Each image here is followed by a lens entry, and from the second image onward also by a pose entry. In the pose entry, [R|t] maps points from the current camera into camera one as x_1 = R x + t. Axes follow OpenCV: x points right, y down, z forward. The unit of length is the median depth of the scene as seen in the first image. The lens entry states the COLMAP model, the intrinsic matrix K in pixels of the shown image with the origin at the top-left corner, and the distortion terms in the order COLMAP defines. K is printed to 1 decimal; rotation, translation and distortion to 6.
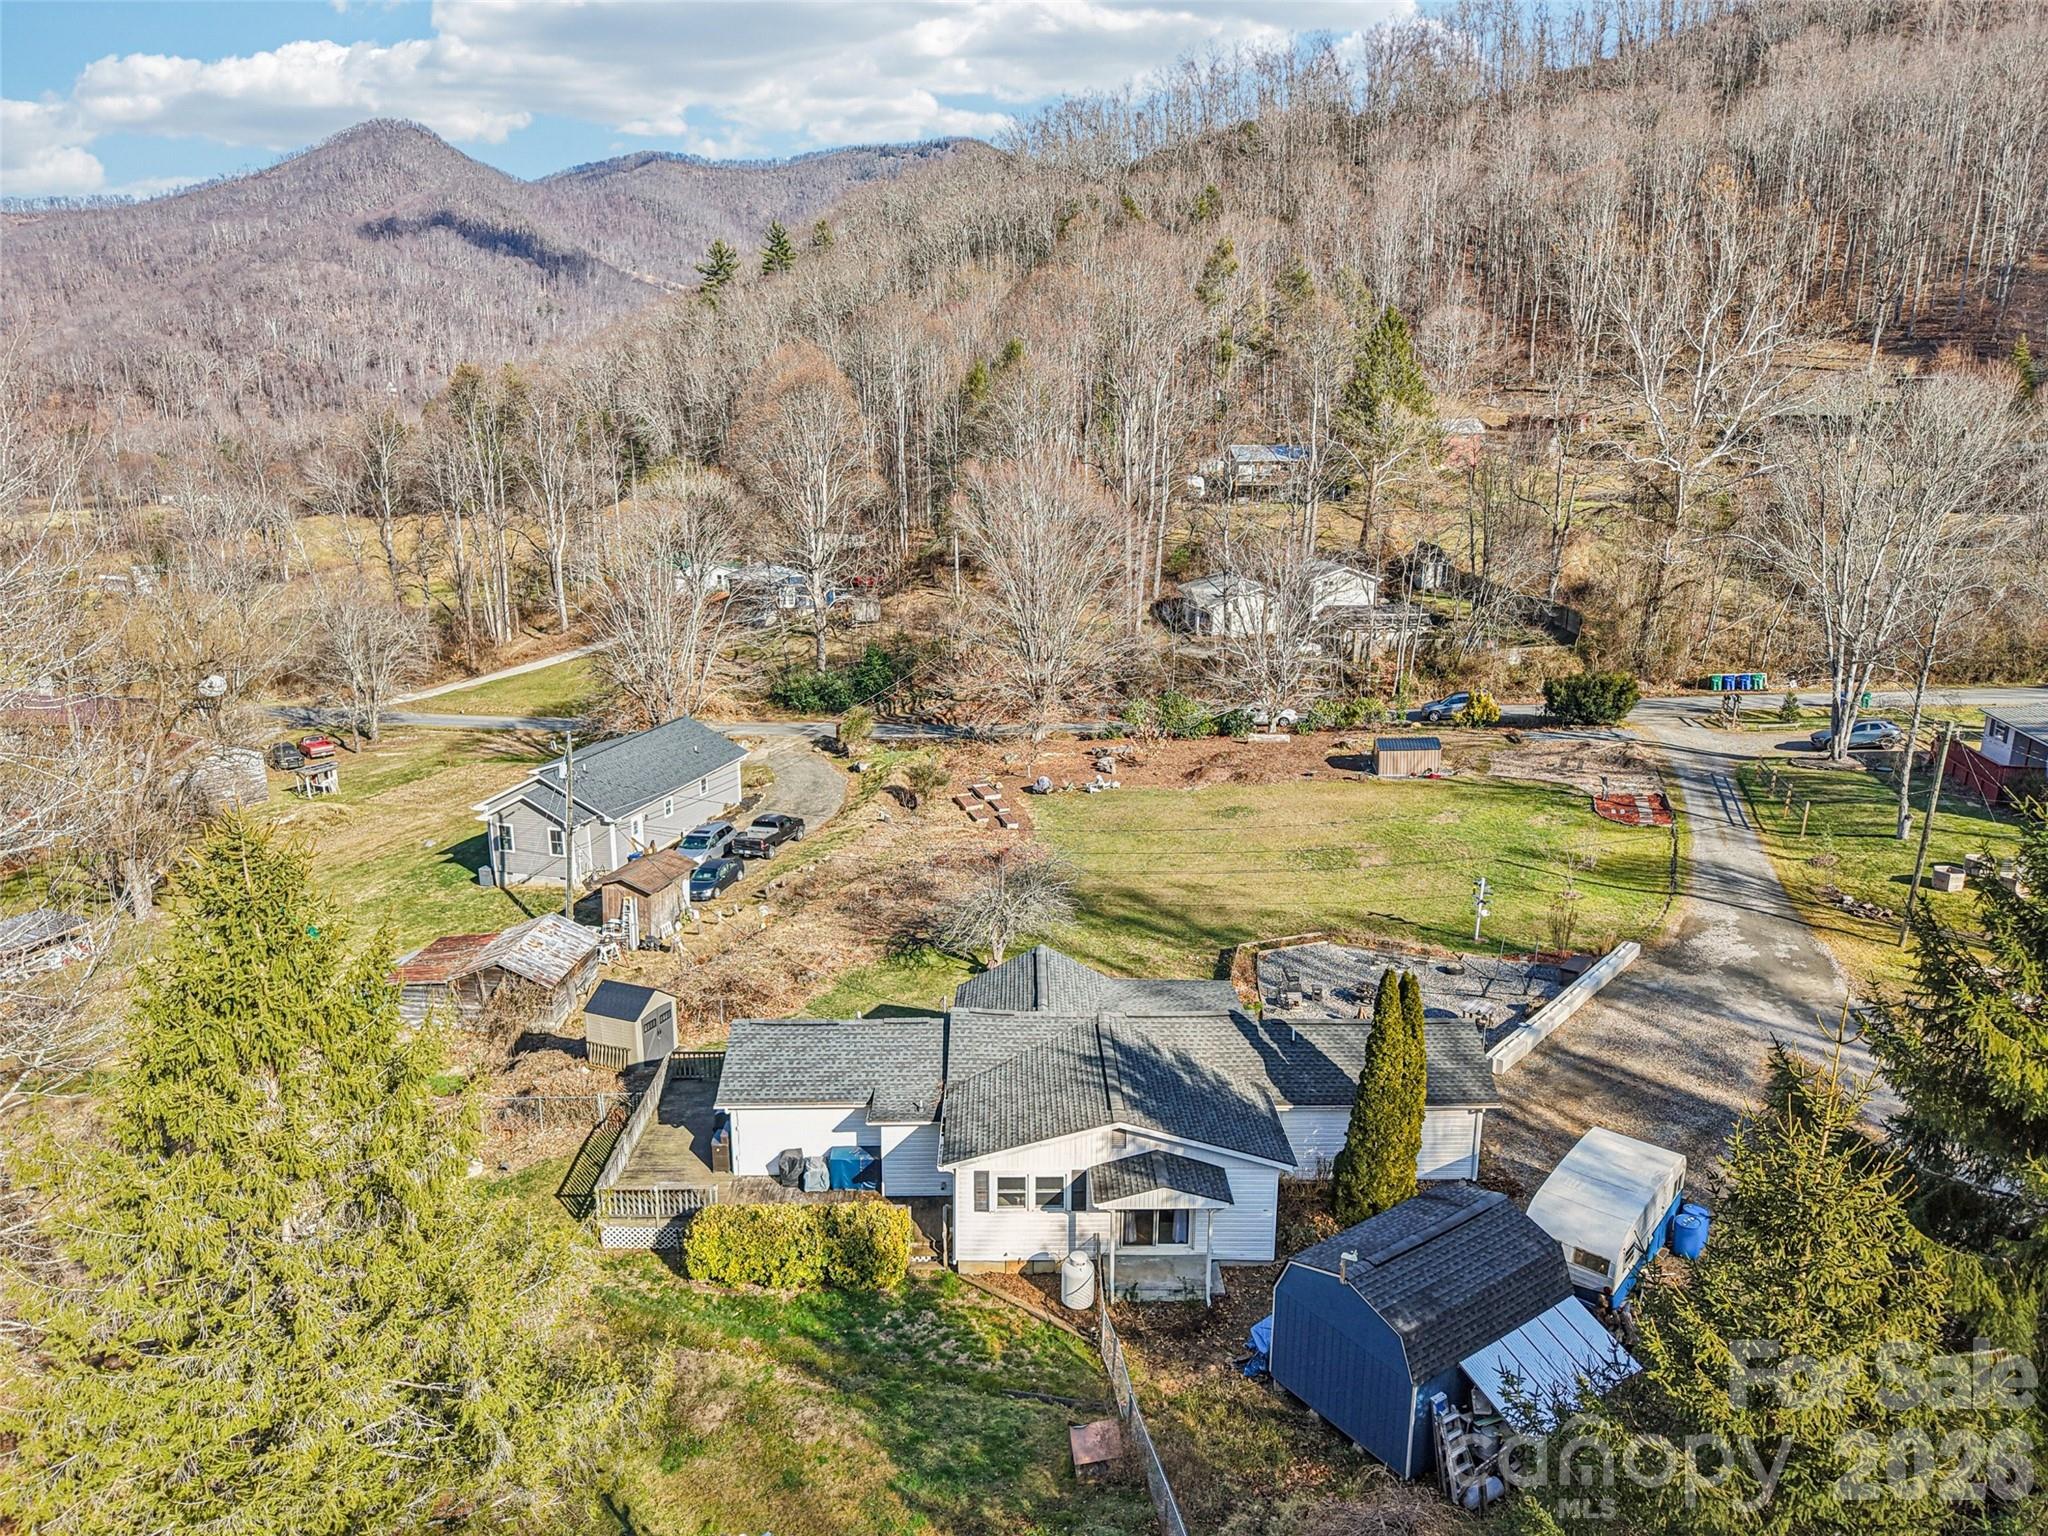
lens RADIAL K [[1445.0, 0, 1024.0], [0, 1445.0, 768.0], [0, 0, 1]] dist [-0.002491, -0.001300]
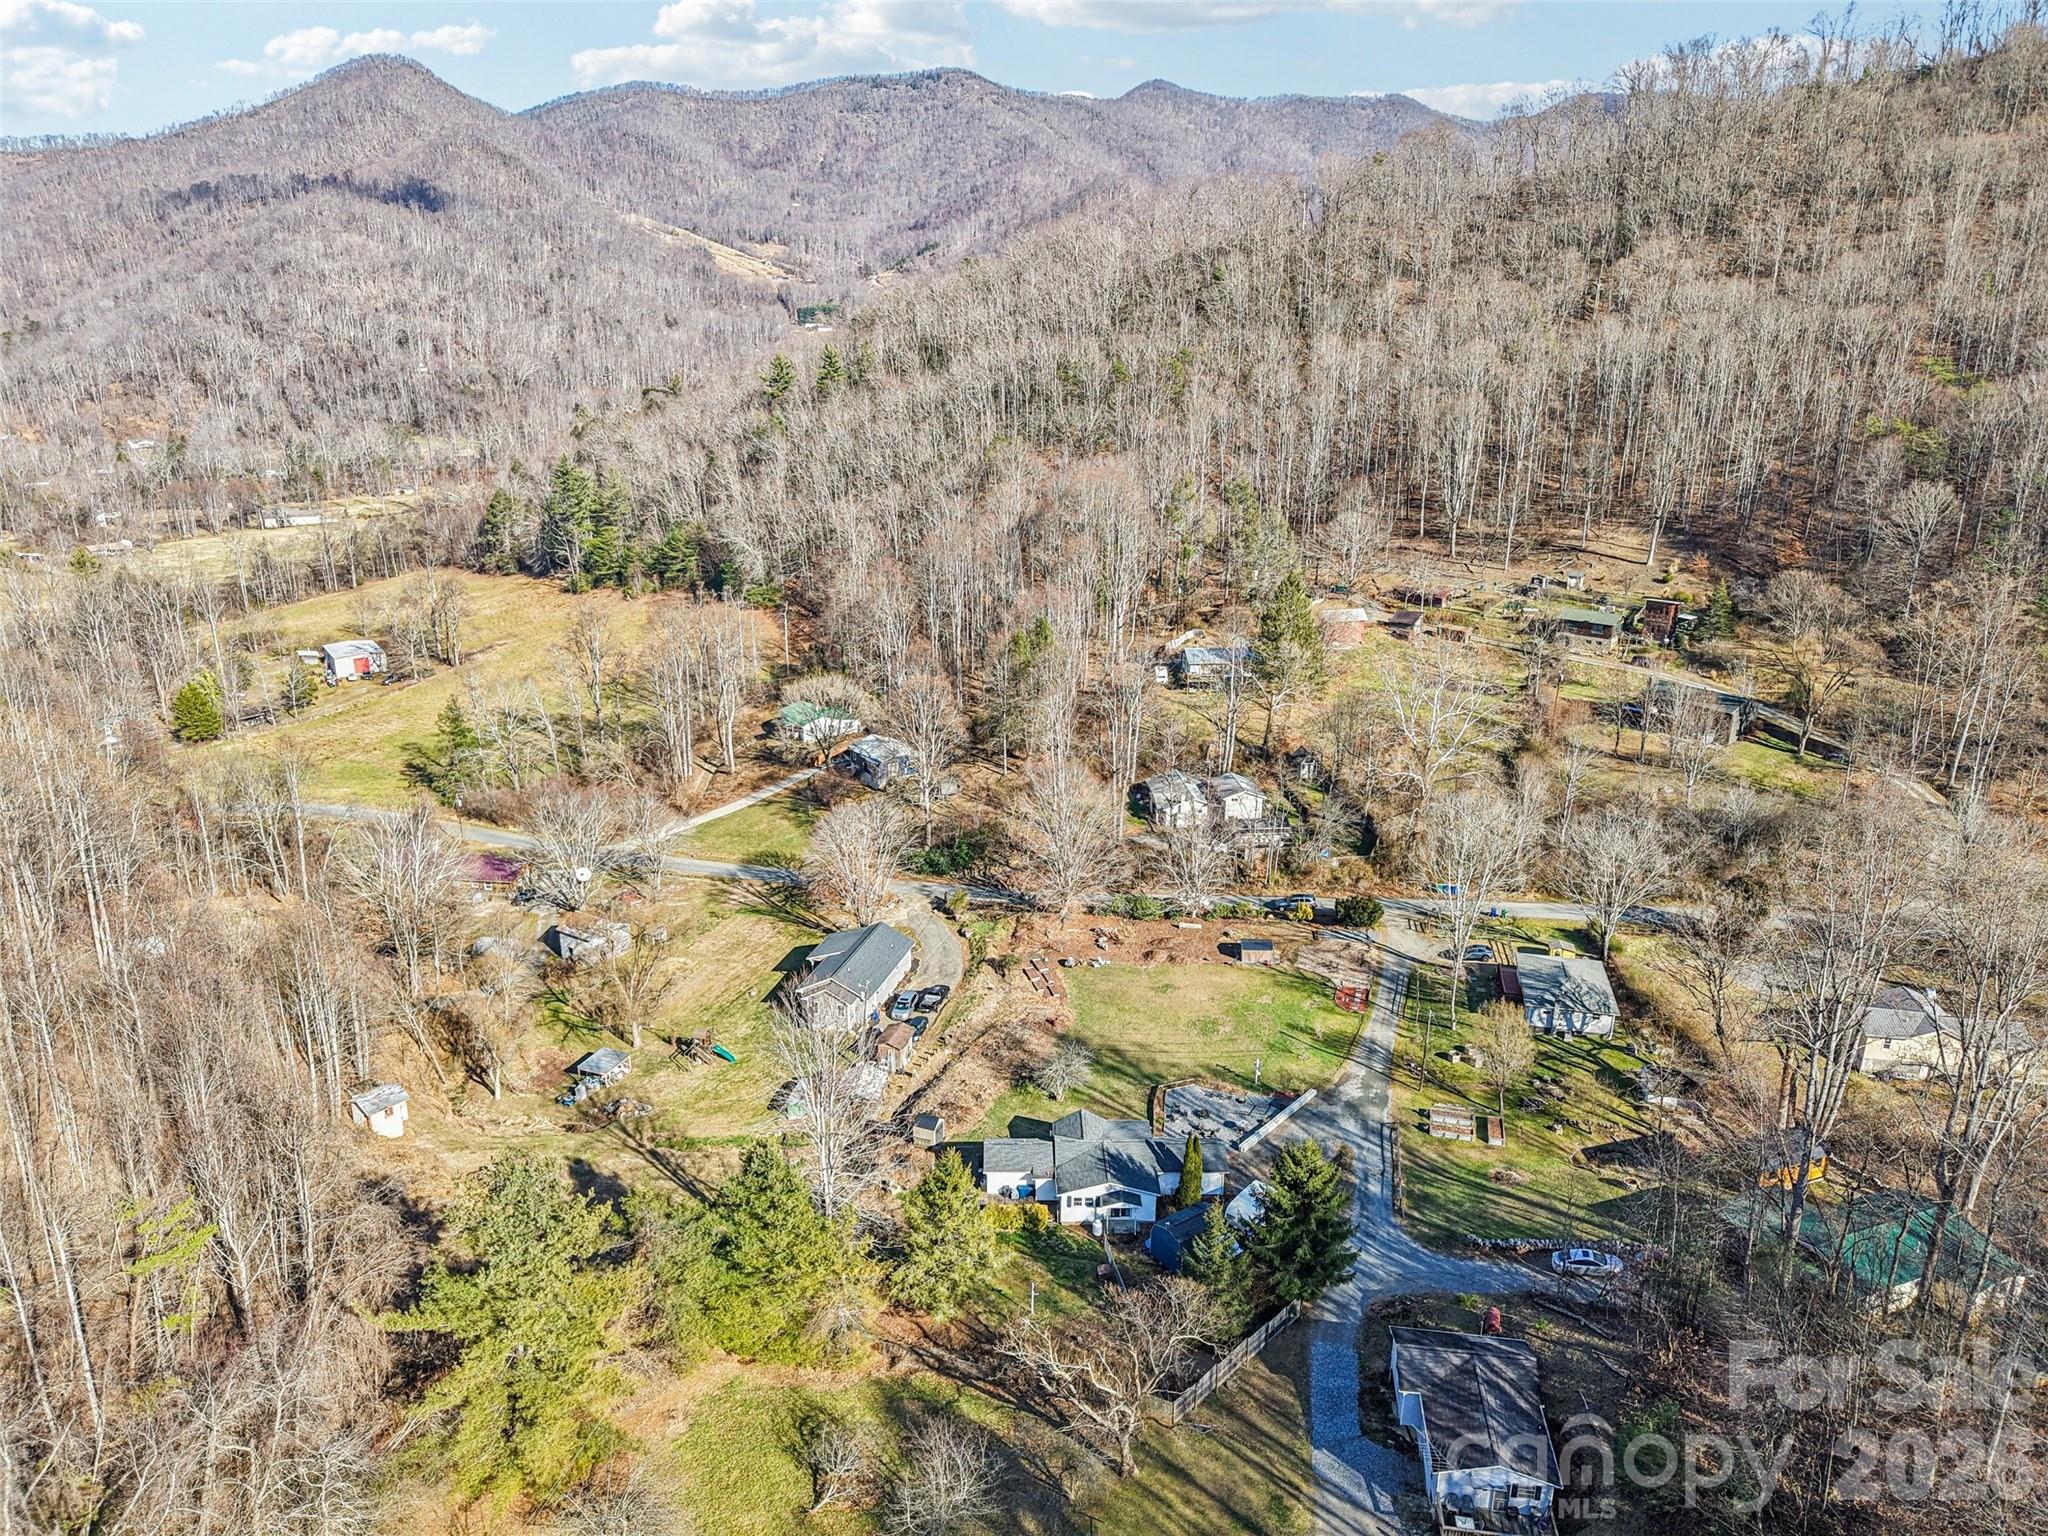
lens RADIAL K [[1420.7, 0, 1024.0], [0, 1420.7, 768.0], [0, 0, 1]] dist [0.027945, -0.028100]
pose [[0.999977, 0.000992, 0.006712, -0.082552], [-0.001333, 0.998697, 0.051010, -0.467440], [-0.006652, -0.051018, 0.998676, -1.196466]]
